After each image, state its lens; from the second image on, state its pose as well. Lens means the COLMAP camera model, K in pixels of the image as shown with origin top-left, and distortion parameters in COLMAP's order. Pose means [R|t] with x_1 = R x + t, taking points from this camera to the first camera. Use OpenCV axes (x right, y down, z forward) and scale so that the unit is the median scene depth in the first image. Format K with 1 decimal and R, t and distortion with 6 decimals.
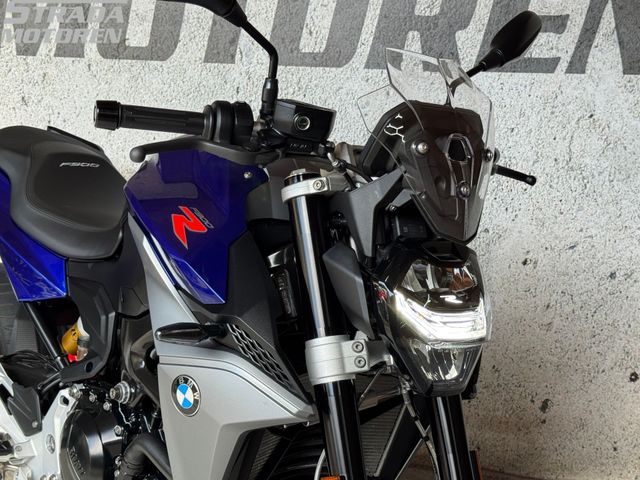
lens RADIAL K [[962.6, 0, 322.4], [0, 962.6, 242.2], [0, 0, 1]] dist [0.148778, 0.000000]
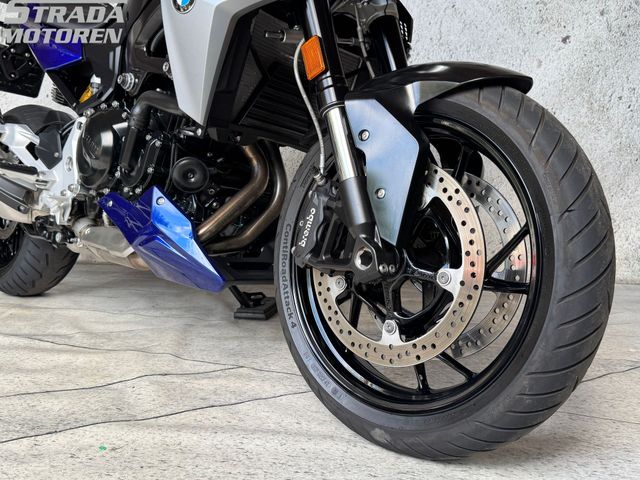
lens RADIAL K [[596.7, 0, 317.7], [0, 596.7, 239.9], [0, 0, 1]] dist [0.019723, 0.000000]
pose [[0.993067, -0.009654, 0.117156, -0.050411], [0.024147, 0.992122, -0.122924, 0.418100], [-0.115046, 0.124901, 0.985477, 0.216120]]
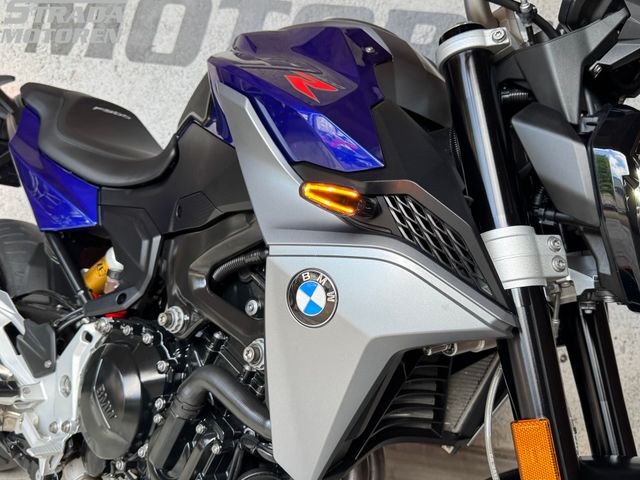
lens RADIAL K [[596.7, 0, 322.4], [0, 596.7, 236.6], [0, 0, 1]] dist [0.019723, 0.000000]
pose [[0.981731, 0.080629, 0.172348, -0.159528], [-0.061706, 0.991737, -0.112473, 0.122708], [-0.179993, 0.099783, 0.978594, 0.432669]]
